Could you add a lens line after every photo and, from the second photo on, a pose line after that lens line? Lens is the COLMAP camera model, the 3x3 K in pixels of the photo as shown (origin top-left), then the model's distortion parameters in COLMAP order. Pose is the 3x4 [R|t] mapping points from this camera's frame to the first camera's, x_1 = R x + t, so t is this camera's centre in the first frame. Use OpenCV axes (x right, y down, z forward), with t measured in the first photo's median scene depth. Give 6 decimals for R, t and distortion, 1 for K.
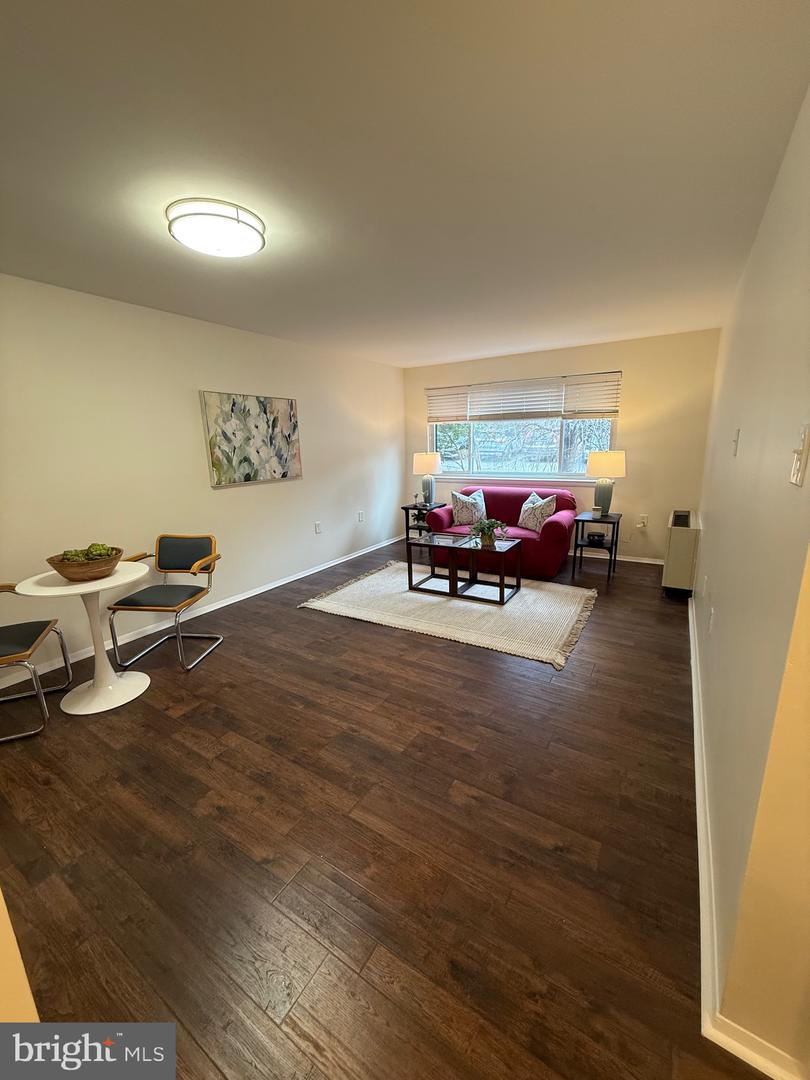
lens RADIAL K [[426.8, 0, 405.5], [0, 426.8, 537.5], [0, 0, 1]] dist [0.001294, 0.000331]
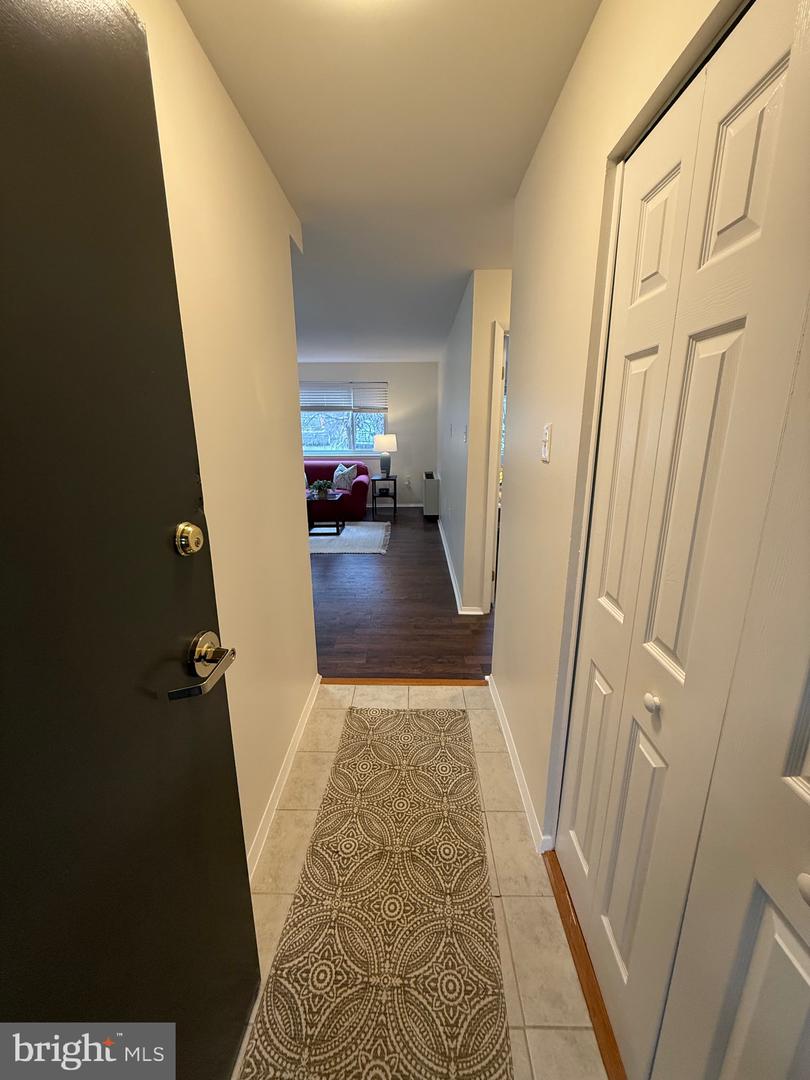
lens RADIAL K [[426.8, 0, 405.5], [0, 426.8, 537.5], [0, 0, 1]] dist [0.001294, 0.000331]
pose [[0.856448, -0.116574, 0.502898, -0.330890], [0.100435, 0.993182, 0.059181, 0.097650], [-0.506368, -0.000177, 0.862317, -0.431778]]
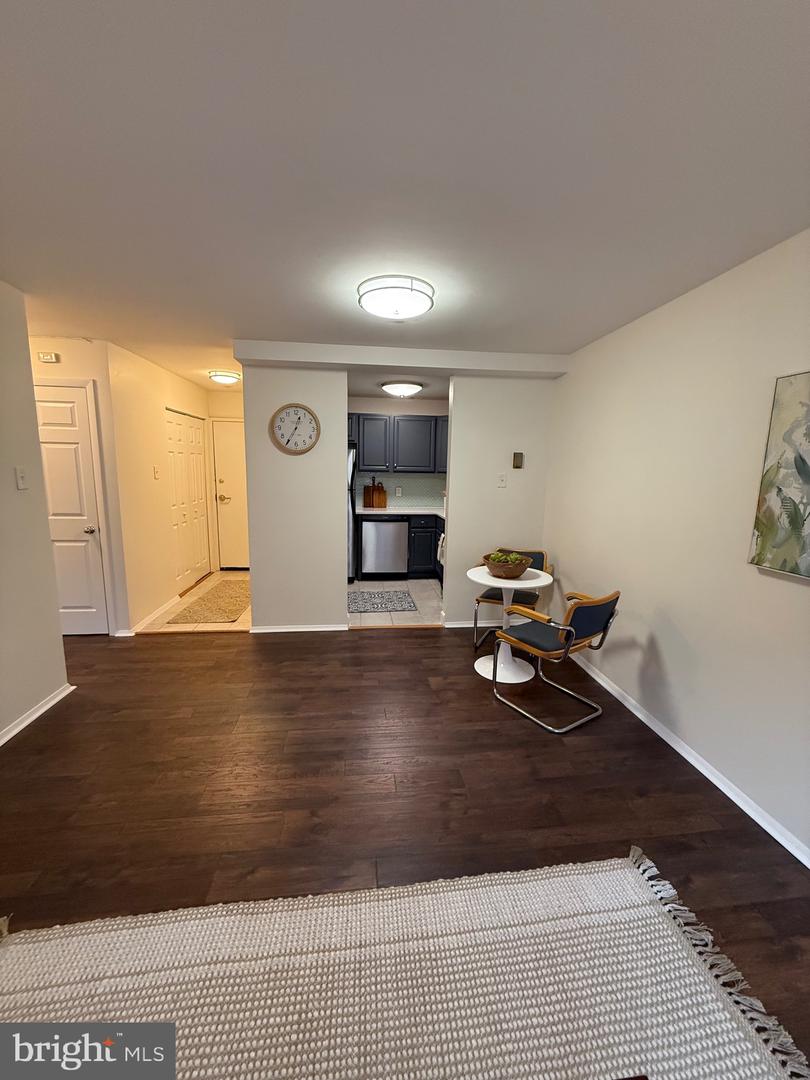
lens RADIAL K [[426.8, 0, 405.5], [0, 426.8, 537.5], [0, 0, 1]] dist [0.001294, 0.000331]
pose [[-0.779542, 0.106557, -0.617219, 0.174850], [-0.139748, 0.930993, 0.337228, -0.255677], [0.610561, 0.349139, -0.710857, 1.064340]]
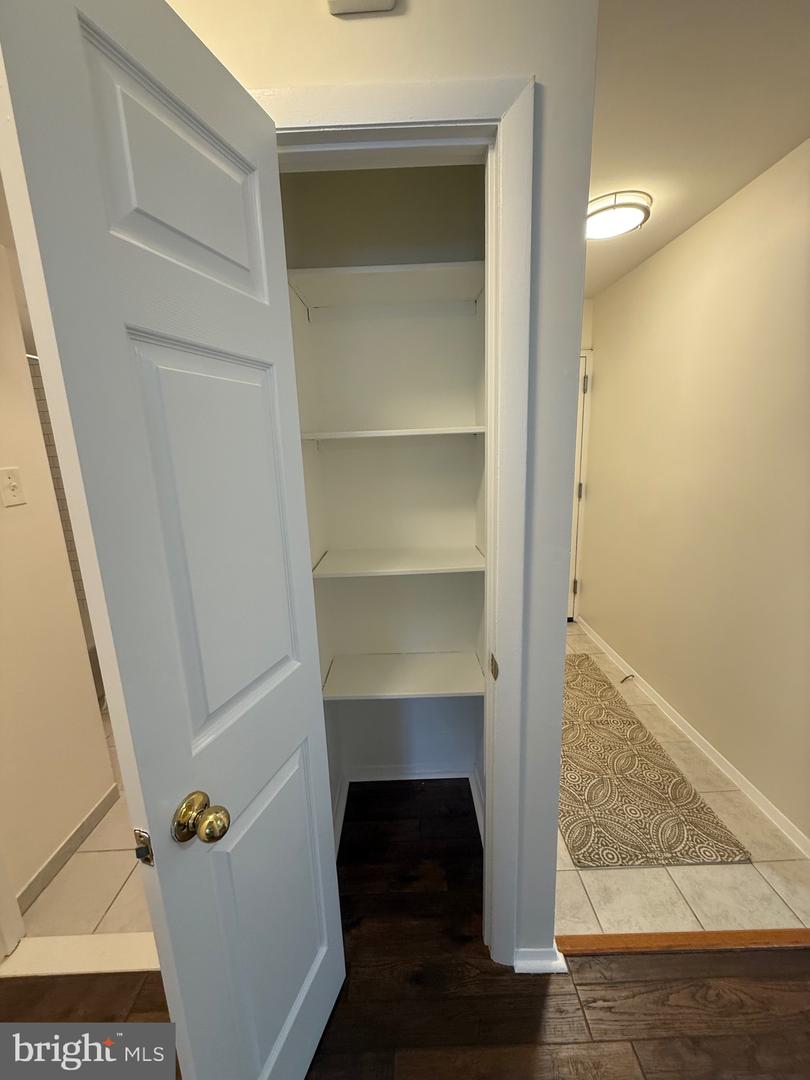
lens RADIAL K [[426.8, 0, 405.5], [0, 426.8, 537.5], [0, 0, 1]] dist [0.001294, 0.000331]
pose [[-0.840100, 0.169512, -0.515265, 0.294569], [-0.059411, 0.915447, 0.398029, -0.051240], [0.539168, 0.364997, -0.758996, 0.136248]]
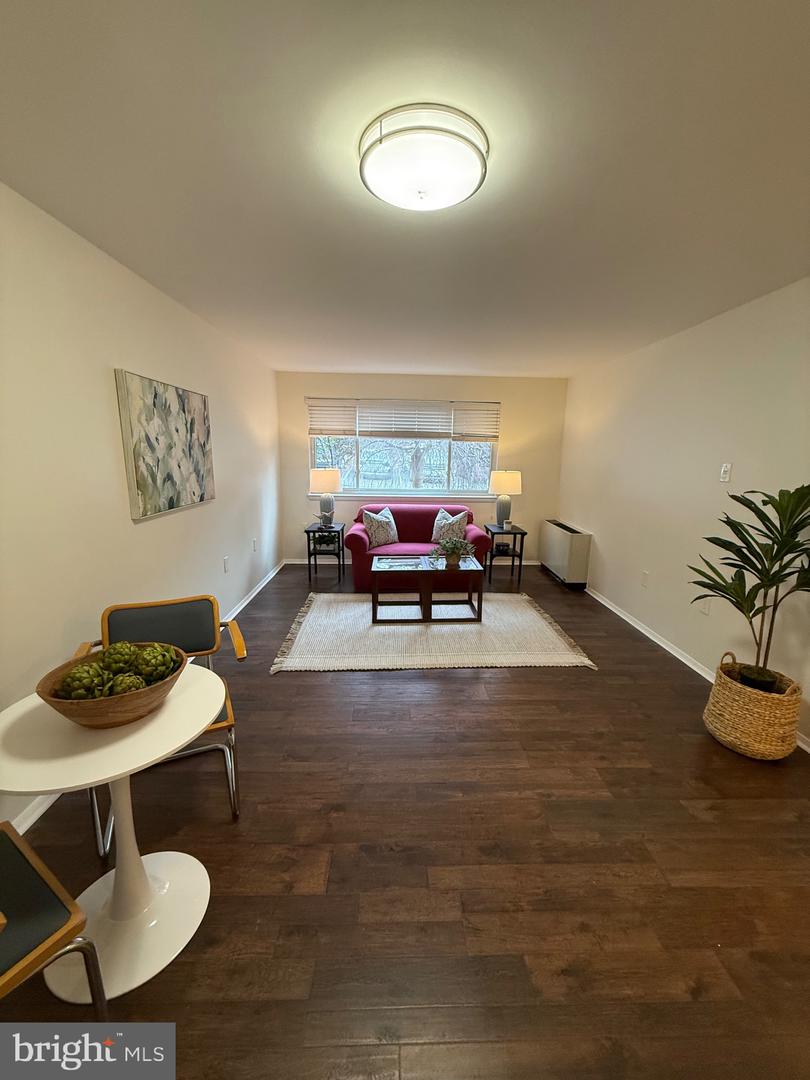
lens RADIAL K [[426.8, 0, 405.5], [0, 426.8, 537.5], [0, 0, 1]] dist [0.001294, 0.000331]
pose [[0.830186, -0.071193, 0.552922, -0.457400], [0.086469, 0.996253, -0.001553, -0.053974], [-0.550740, 0.049099, 0.833232, 0.232636]]
